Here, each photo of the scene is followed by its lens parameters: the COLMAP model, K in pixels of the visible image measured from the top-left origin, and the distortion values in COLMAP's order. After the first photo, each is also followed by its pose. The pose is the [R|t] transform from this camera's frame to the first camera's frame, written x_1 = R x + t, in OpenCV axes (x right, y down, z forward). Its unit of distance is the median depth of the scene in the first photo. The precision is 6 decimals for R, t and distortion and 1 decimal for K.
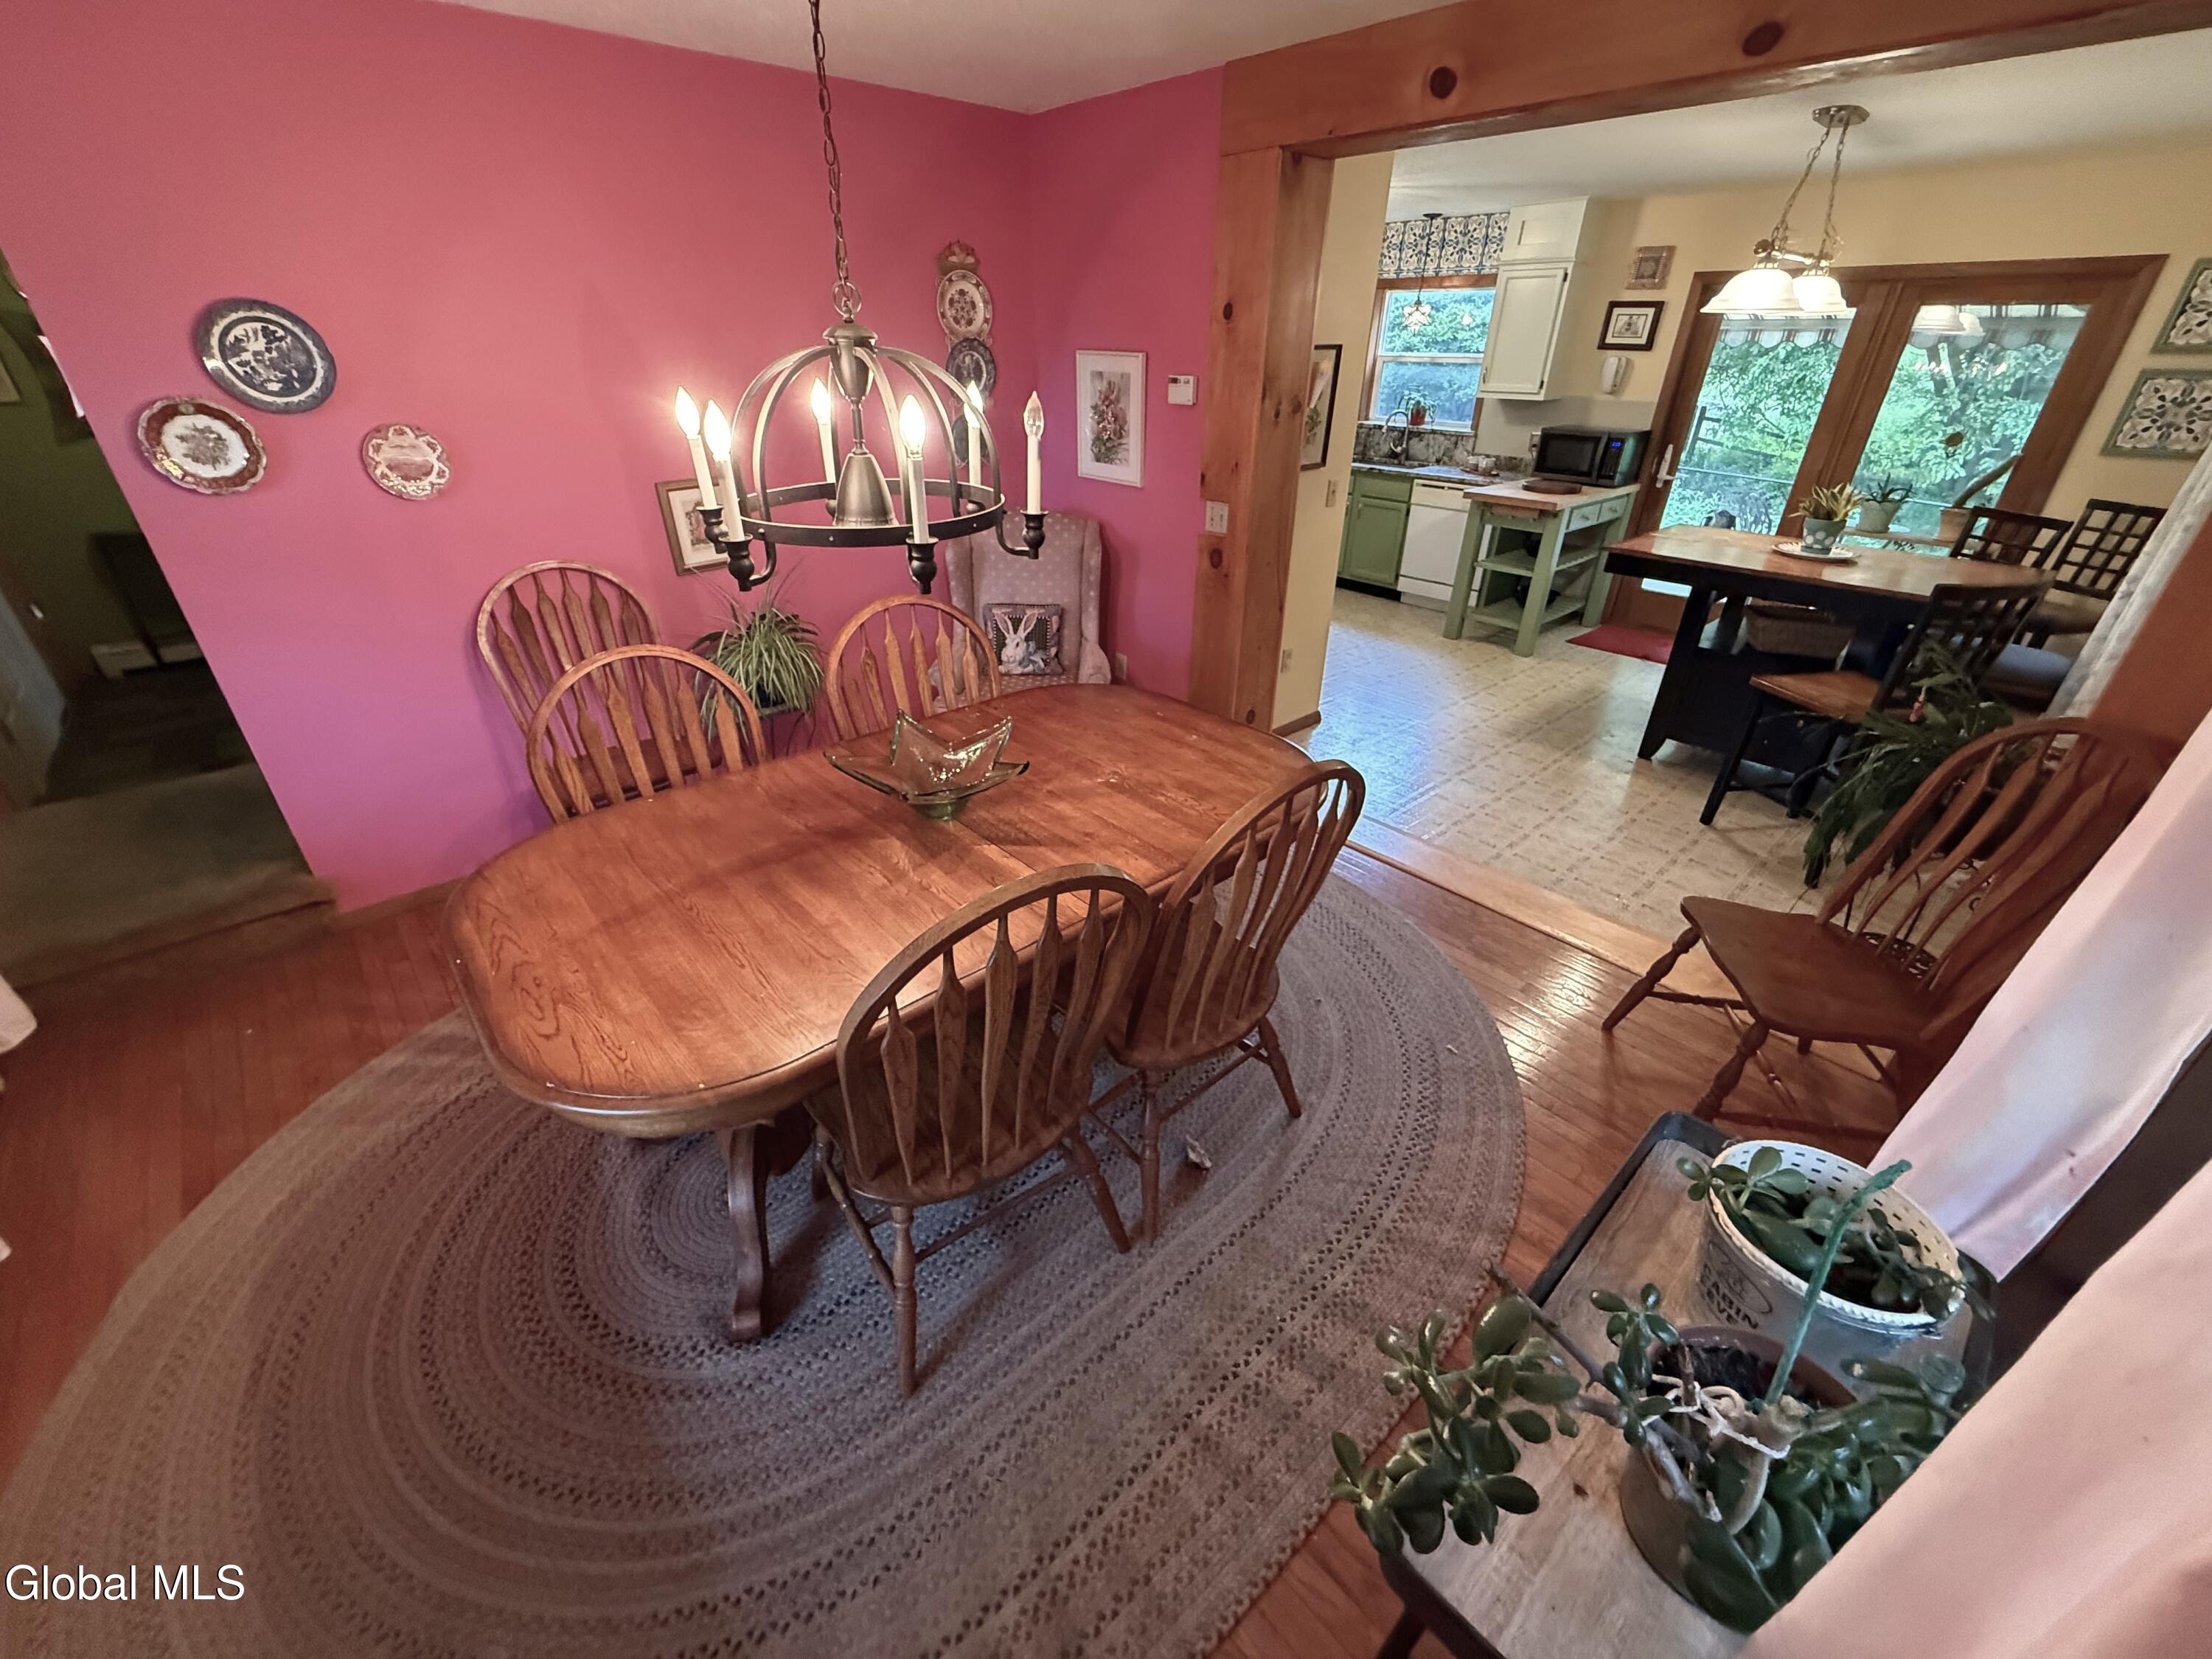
lens RADIAL K [[884.3, 0, 1099.4], [0, 884.3, 827.8], [0, 0, 1]] dist [-0.001792, 0.000638]
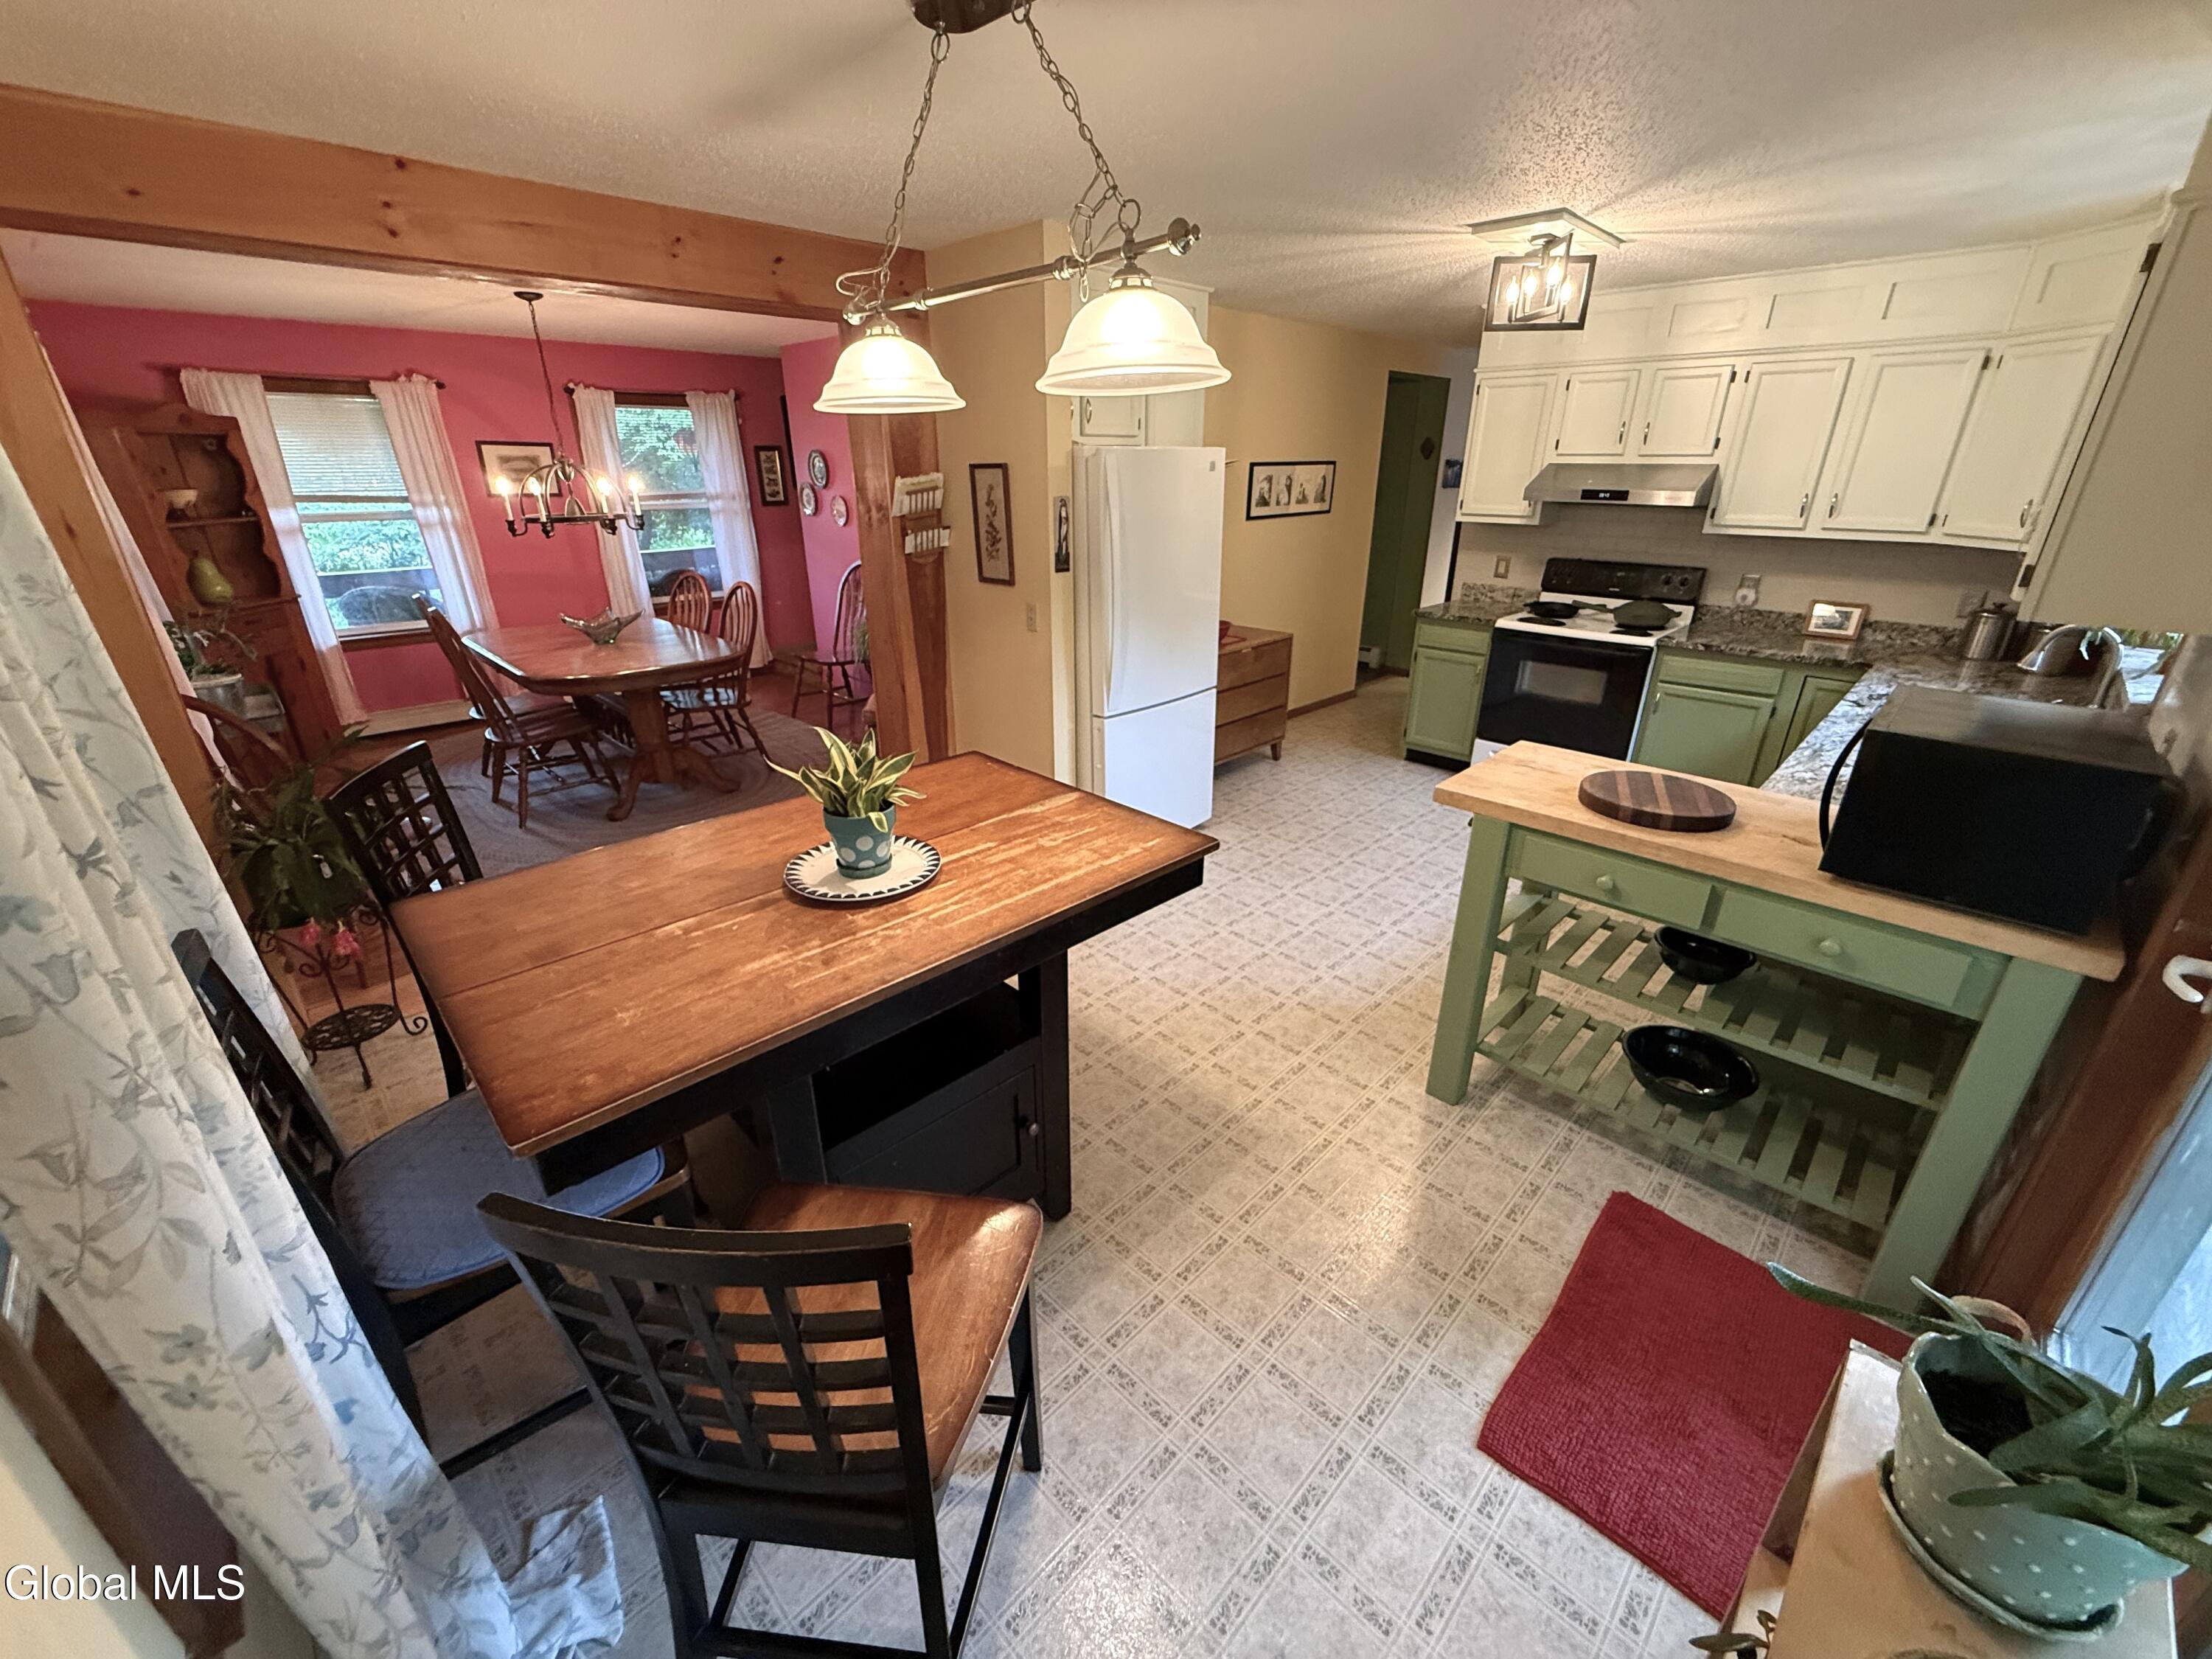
lens RADIAL K [[884.3, 0, 1097.1], [0, 884.3, 827.4], [0, 0, 1]] dist [-0.001792, 0.000638]
pose [[0.047137, 0.376375, -0.925268, 0.837222], [-0.481666, 0.820056, 0.309040, -0.360522], [0.875086, 0.431103, 0.219942, 0.664832]]
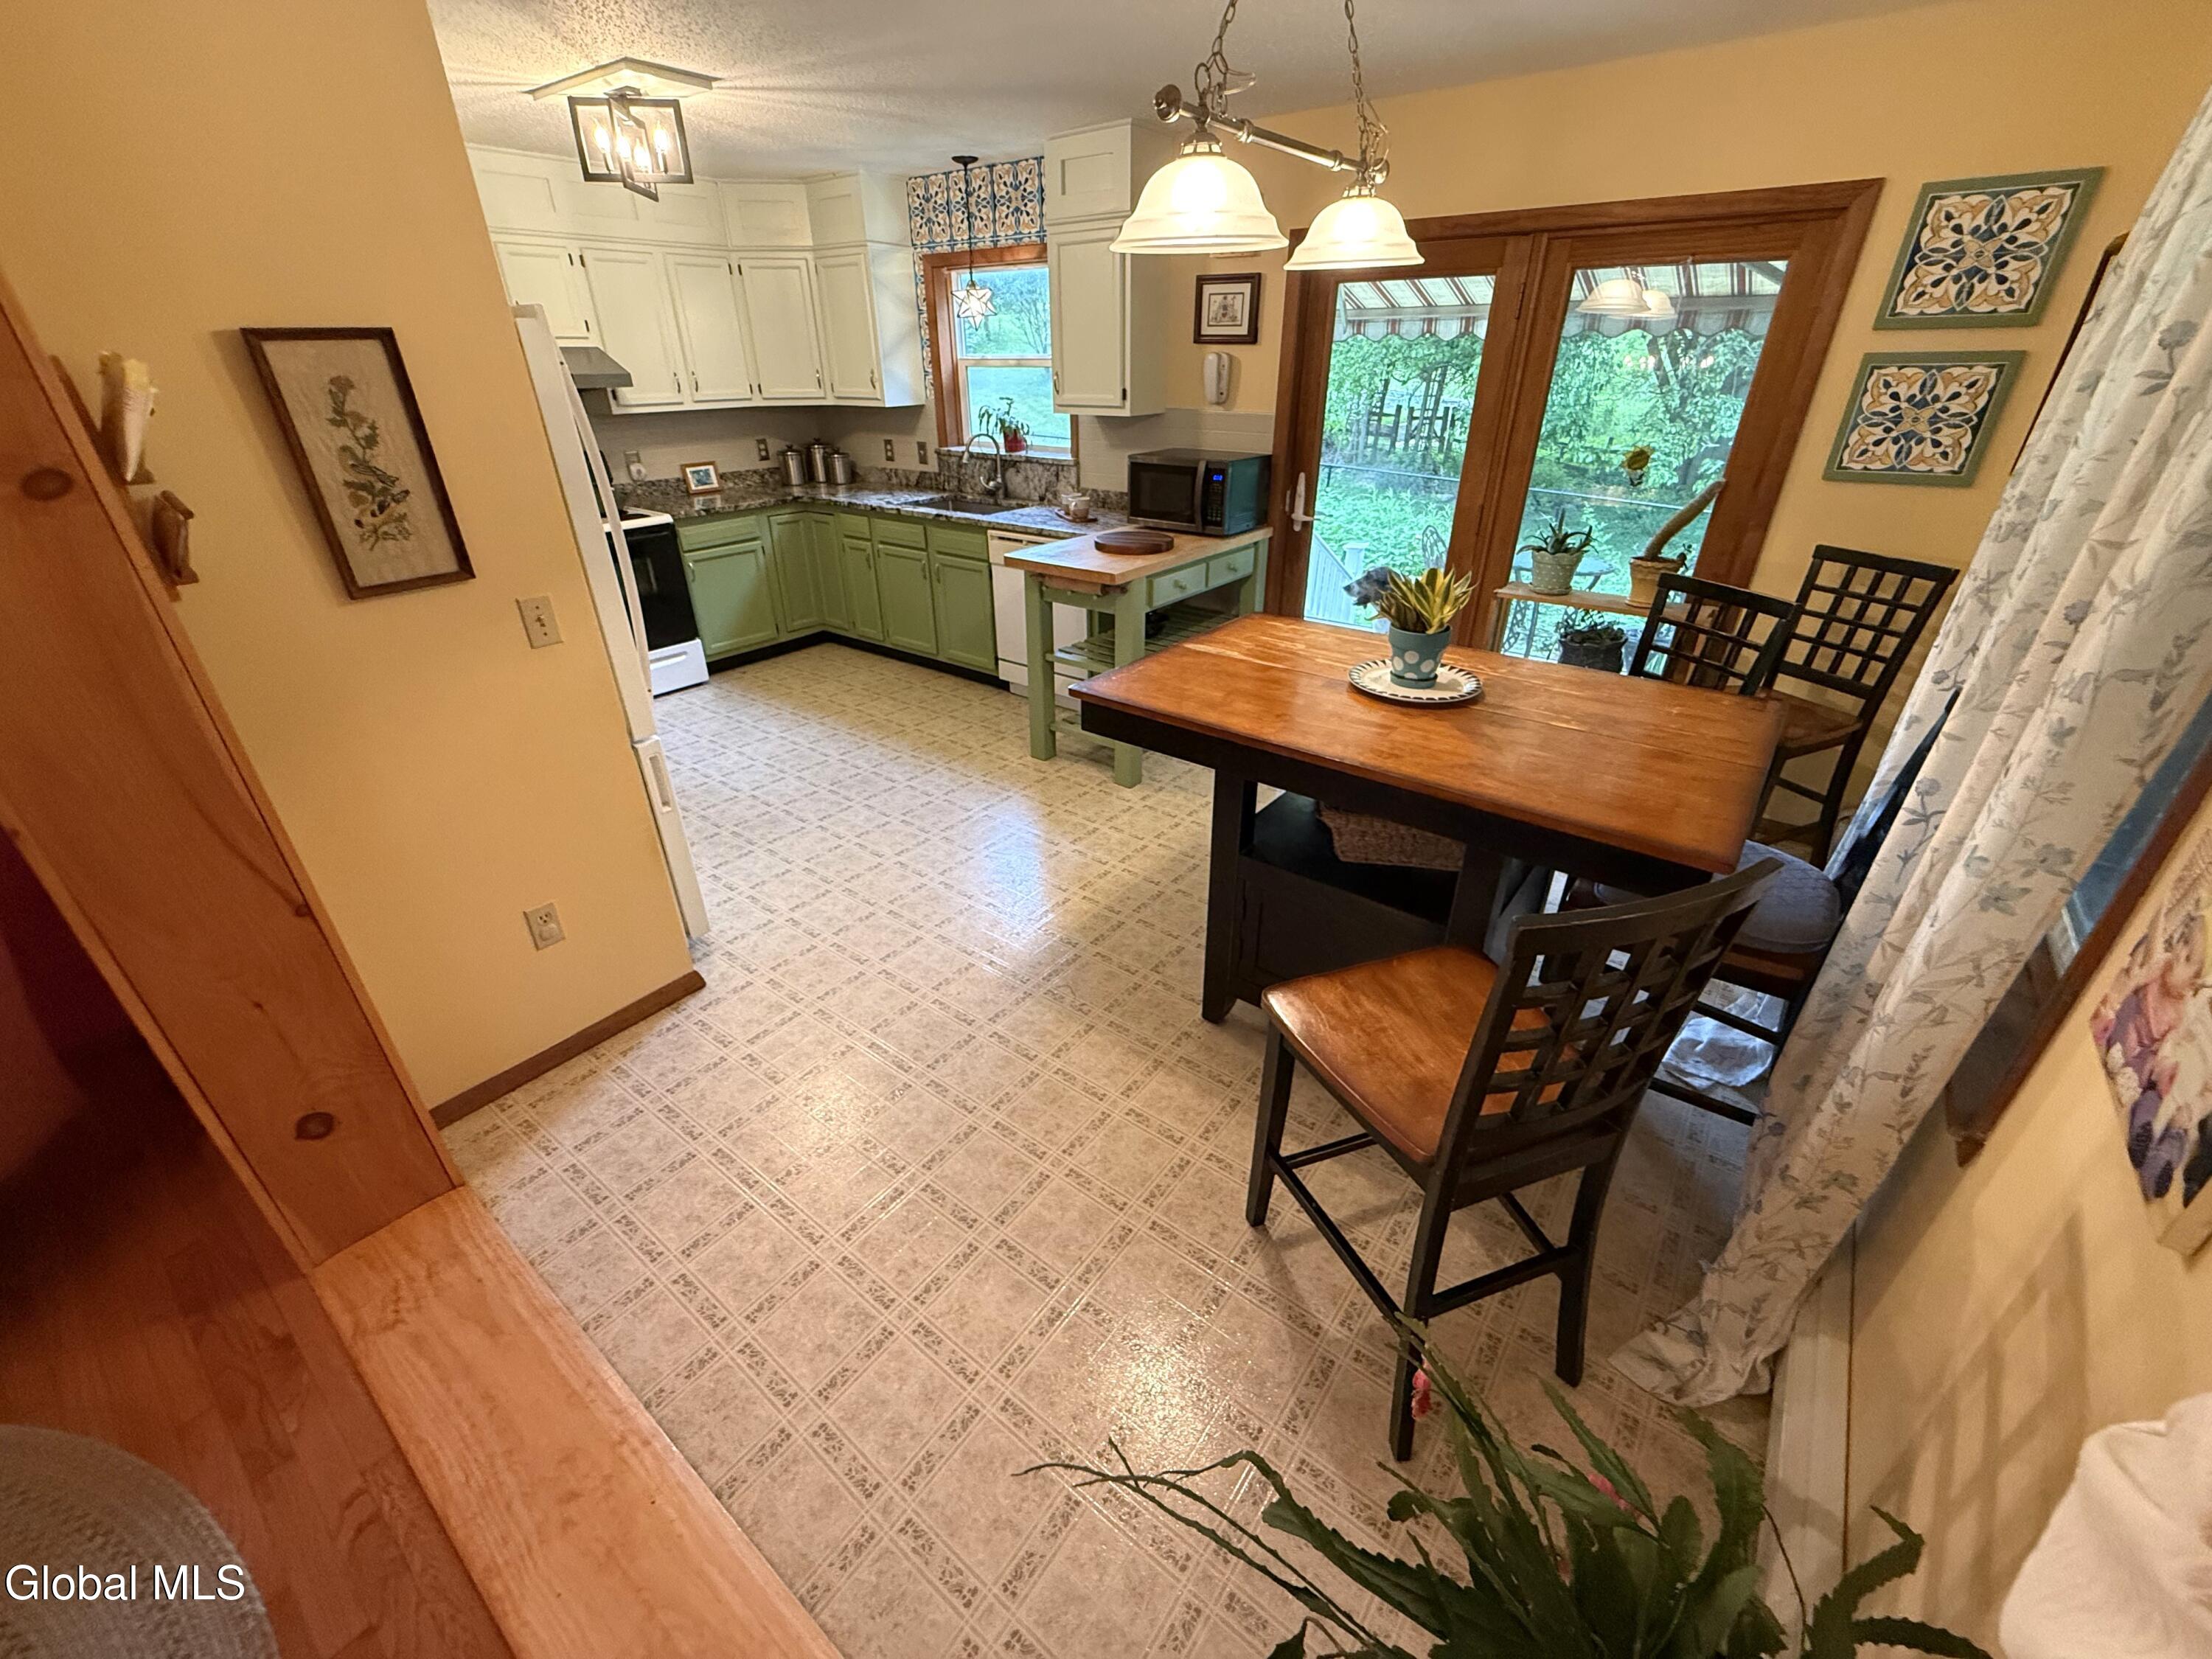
lens RADIAL K [[884.3, 0, 1100.7], [0, 884.3, 826.8], [0, 0, 1]] dist [-0.001792, 0.000638]
pose [[0.983940, -0.097361, 0.149606, 0.345780], [0.099057, 0.995074, -0.003908, -0.158125], [-0.148488, 0.018665, 0.988738, 0.313549]]
